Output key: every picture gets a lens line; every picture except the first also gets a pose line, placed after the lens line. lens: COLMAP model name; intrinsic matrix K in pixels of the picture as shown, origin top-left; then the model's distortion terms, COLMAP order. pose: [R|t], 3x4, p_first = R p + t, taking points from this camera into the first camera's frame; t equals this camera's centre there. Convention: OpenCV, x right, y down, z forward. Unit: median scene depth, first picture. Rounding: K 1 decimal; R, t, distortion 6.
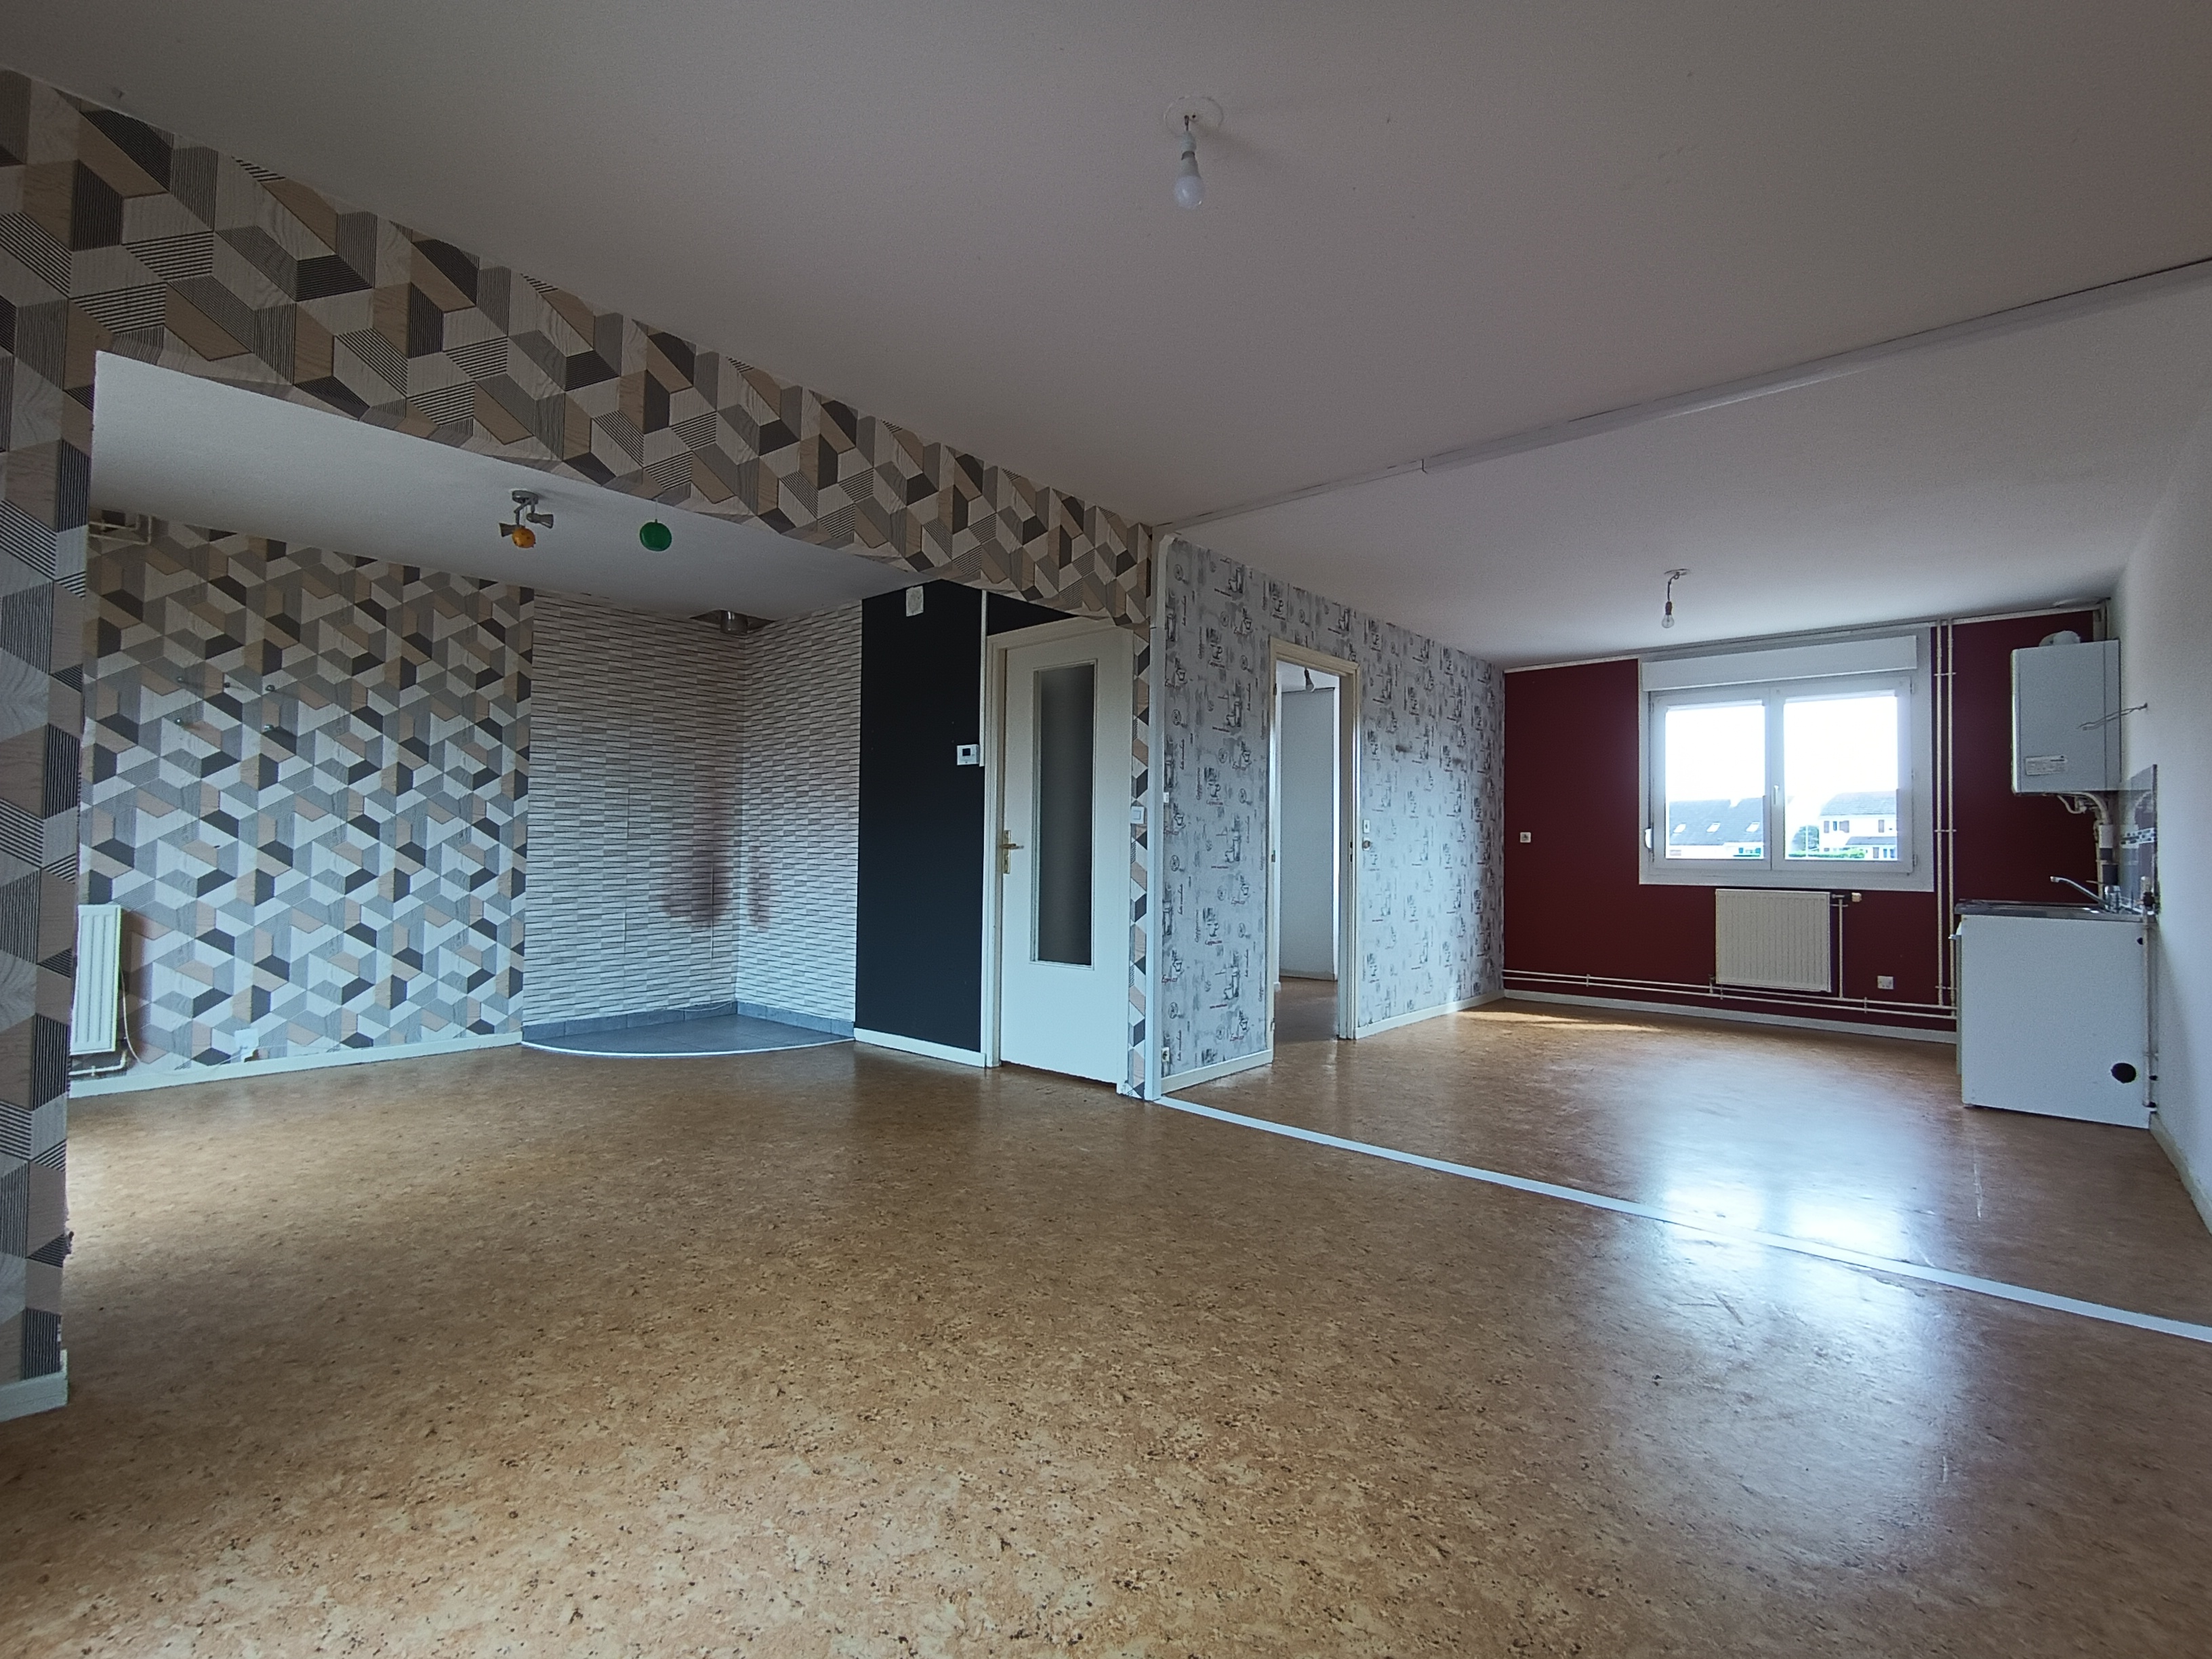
lens RADIAL K [[1021.6, 0, 1093.9], [0, 1021.6, 833.8], [0, 0, 1]] dist [-0.000177, -0.000054]
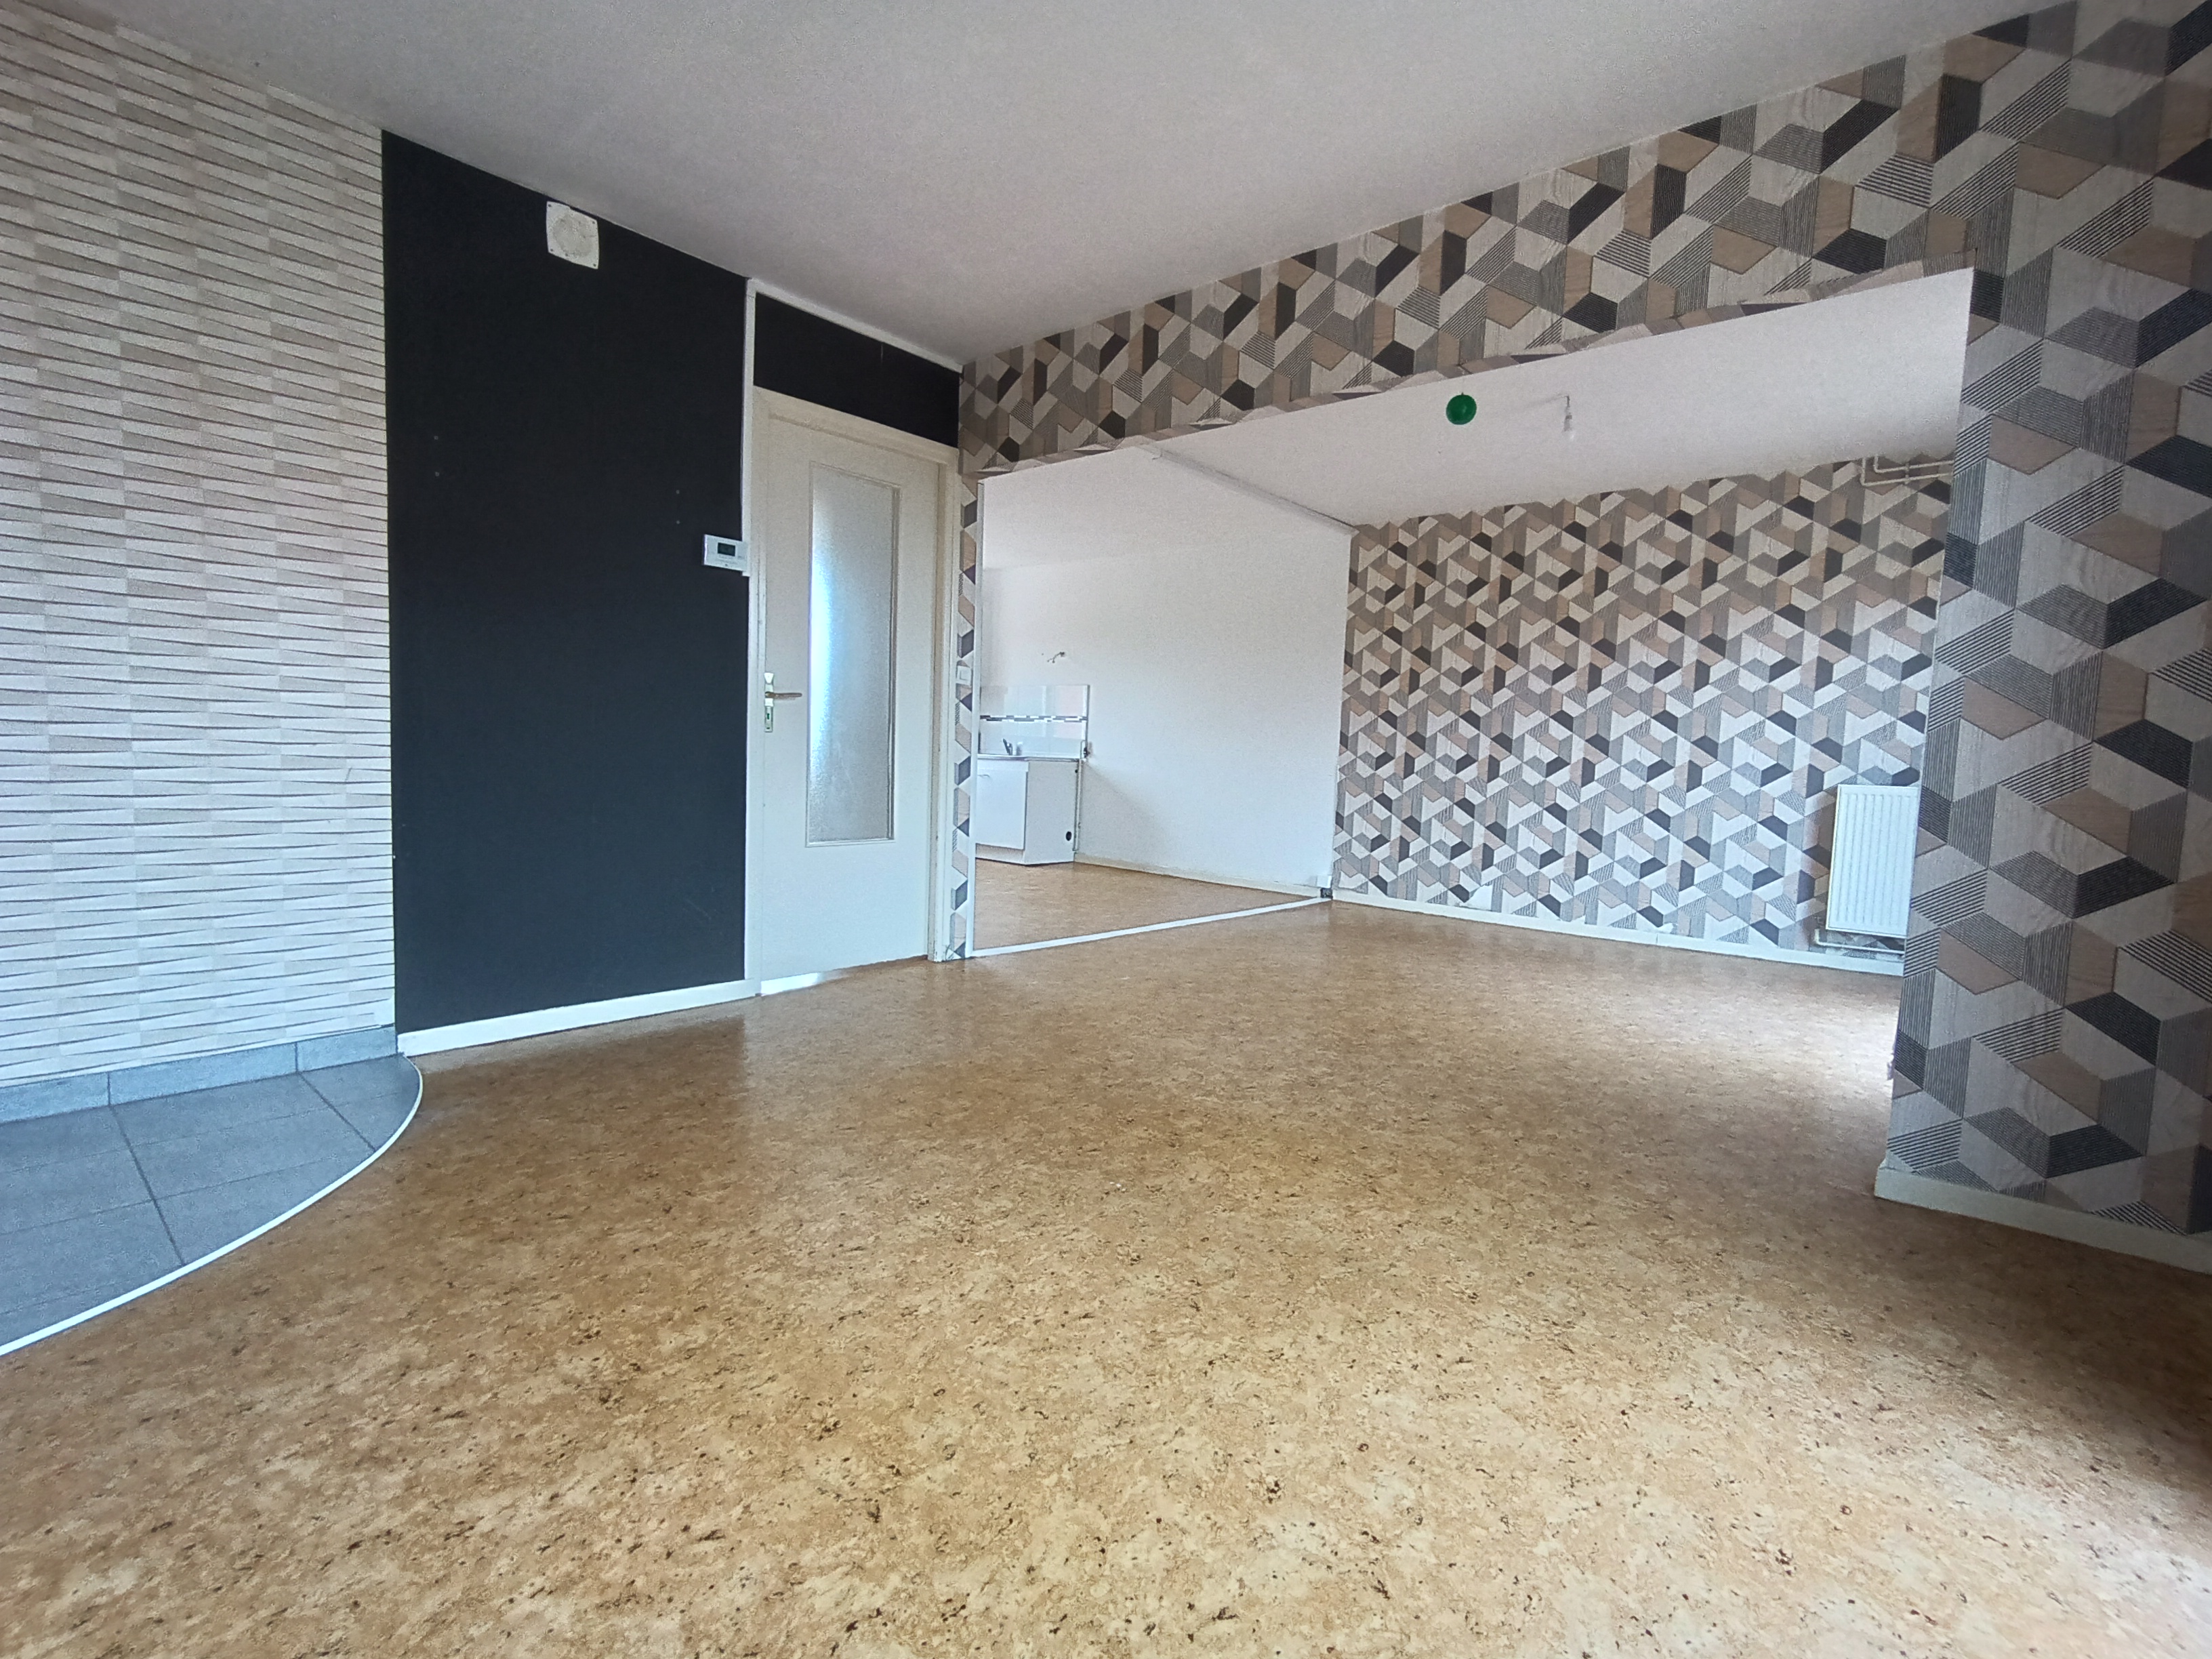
lens RADIAL K [[1021.6, 0, 1094.4], [0, 1021.6, 824.3], [0, 0, 1]] dist [-0.000177, -0.000054]
pose [[0.008782, -0.091168, 0.995797, -0.889748], [-0.068587, 0.993435, 0.091557, 0.023404], [-0.997606, -0.069103, 0.002471, 0.819665]]
